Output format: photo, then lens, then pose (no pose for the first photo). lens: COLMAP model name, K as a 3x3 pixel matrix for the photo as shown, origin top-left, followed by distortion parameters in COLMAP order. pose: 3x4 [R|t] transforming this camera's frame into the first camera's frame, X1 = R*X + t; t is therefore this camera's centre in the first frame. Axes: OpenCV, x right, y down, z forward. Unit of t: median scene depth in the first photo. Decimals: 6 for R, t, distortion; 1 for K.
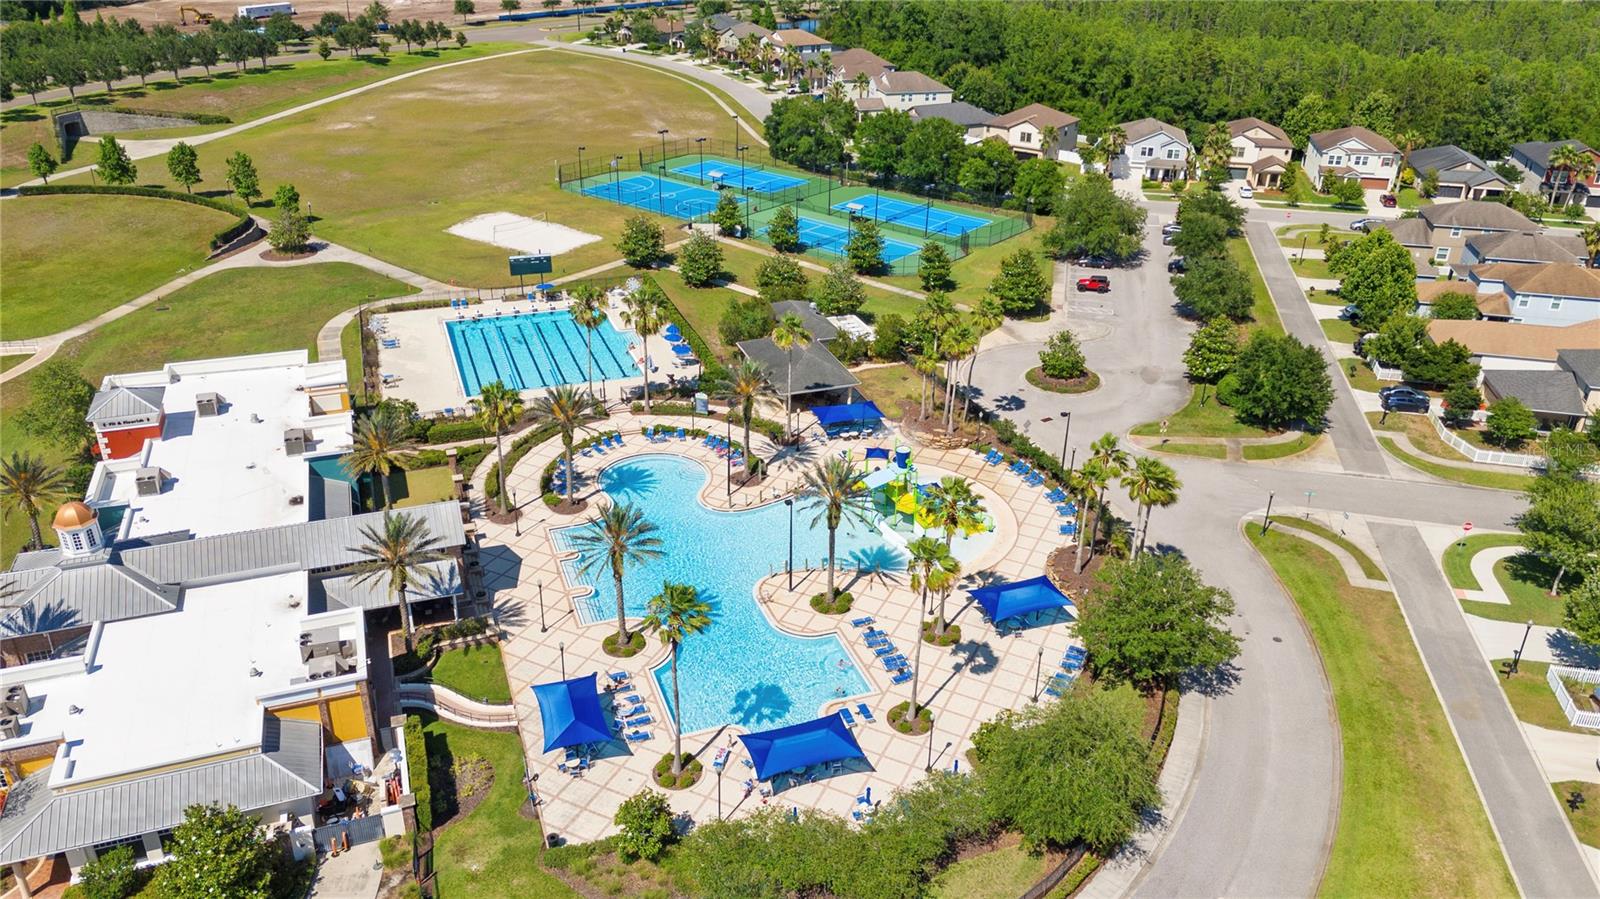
lens RADIAL K [[1168.0, 0, 796.7], [0, 1168.0, 444.5], [0, 0, 1]] dist [0.080290, -0.082865]
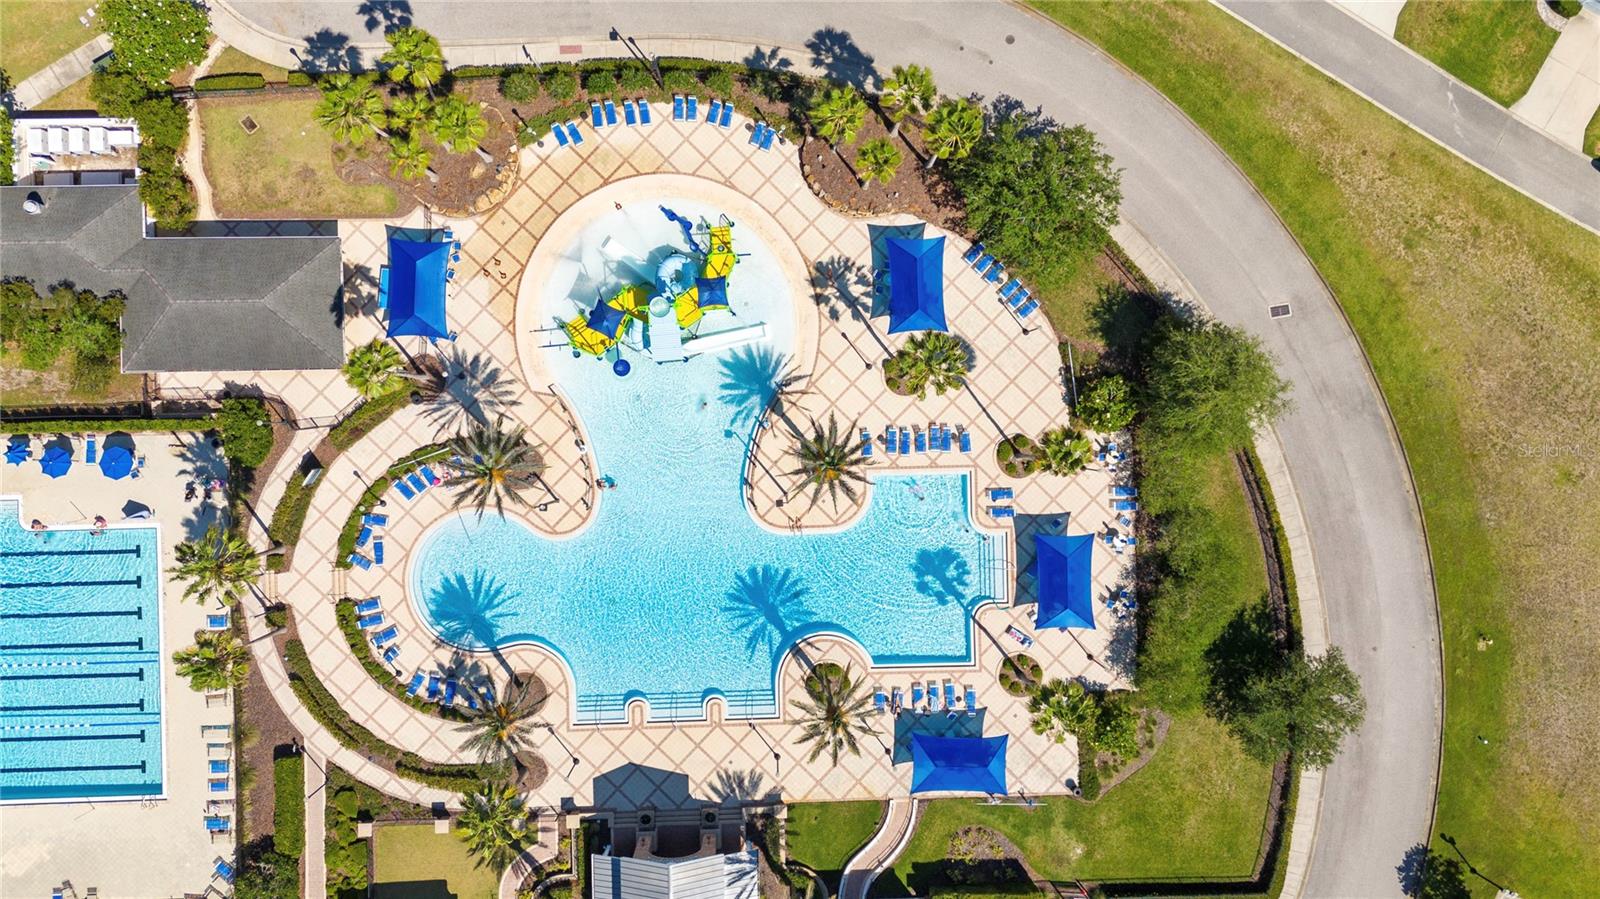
lens RADIAL K [[1168.0, 0, 796.7], [0, 1168.0, 444.5], [0, 0, 1]] dist [0.080290, -0.082865]
pose [[0.322151, -0.946403, -0.023245, 0.047746], [0.404435, 0.115384, 0.907259, -0.600706], [-0.855951, -0.301675, 0.419929, 0.519528]]
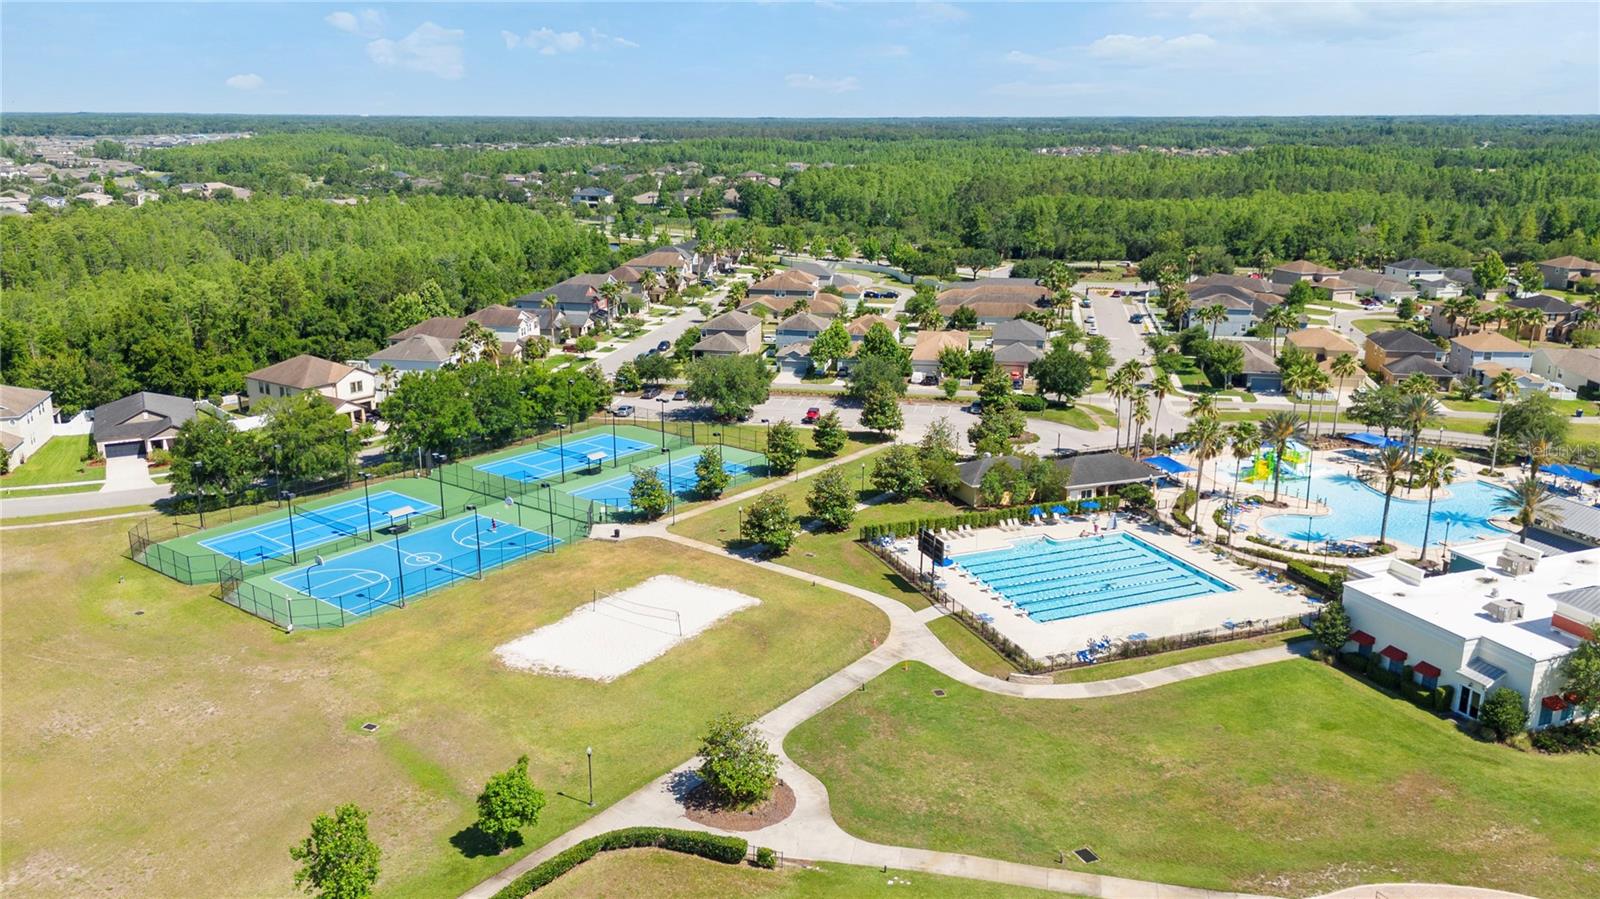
lens RADIAL K [[1168.0, 0, 796.7], [0, 1168.0, 444.5], [0, 0, 1]] dist [0.080290, -0.082865]
pose [[-0.015284, -0.283618, 0.958815, -1.336923], [0.440937, 0.858738, 0.261044, -0.637295], [-0.897408, 0.426767, 0.111933, 1.312829]]
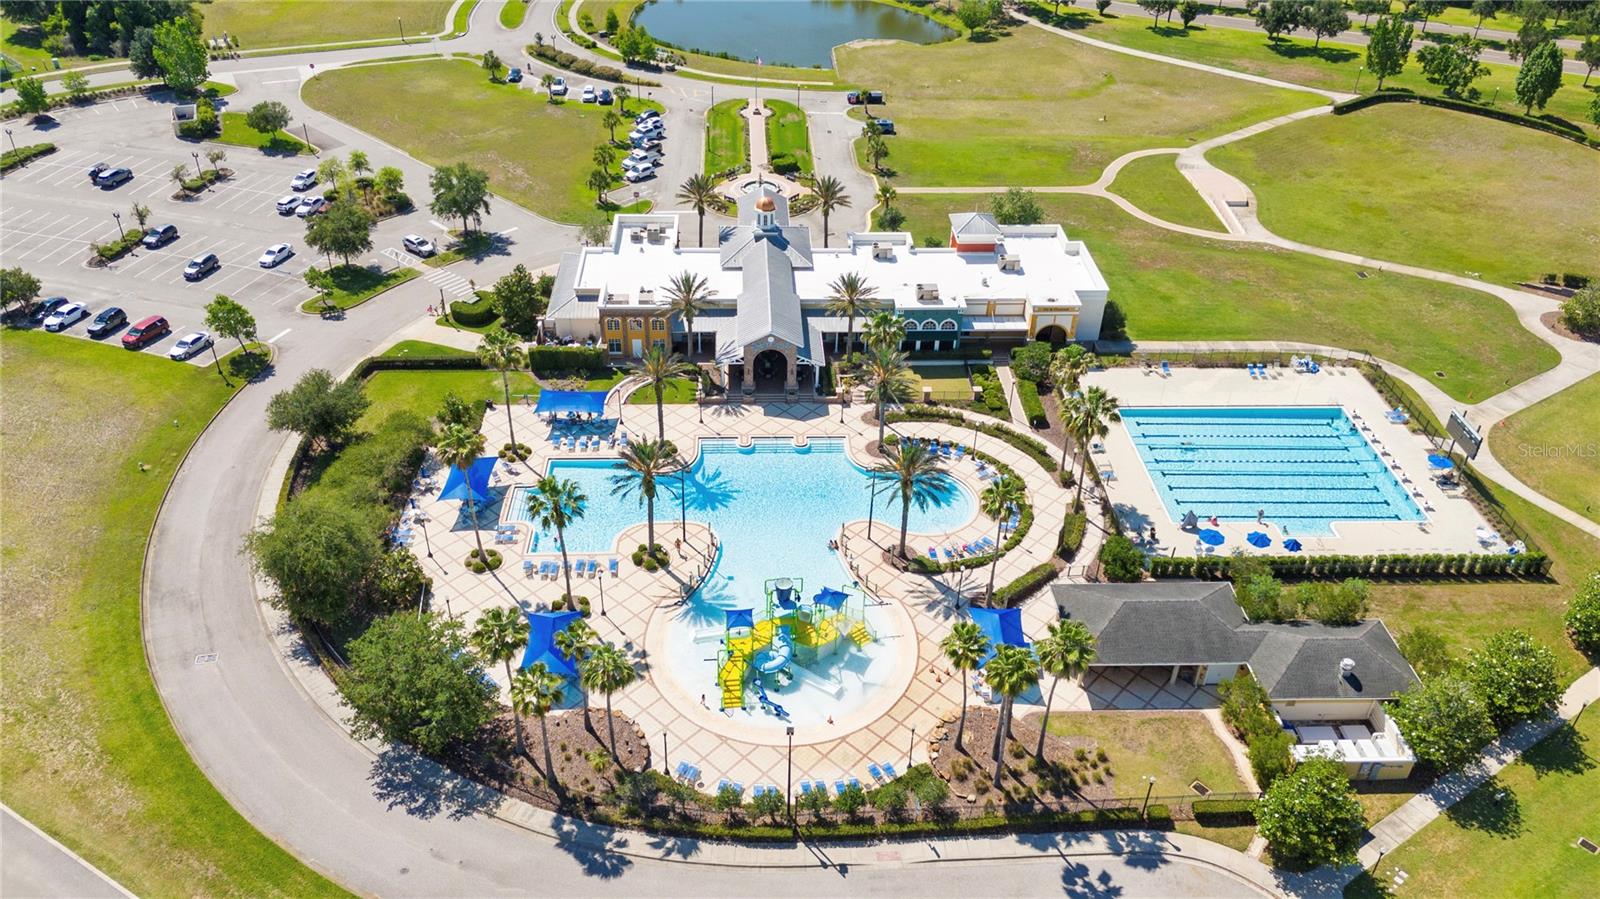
lens RADIAL K [[1168.0, 0, 796.7], [0, 1168.0, 444.5], [0, 0, 1]] dist [0.080290, -0.082865]
pose [[-0.298749, 0.526490, -0.795963, 0.684553], [-0.449878, 0.657869, 0.604001, -0.561253], [0.841640, 0.538531, 0.040319, 0.839393]]
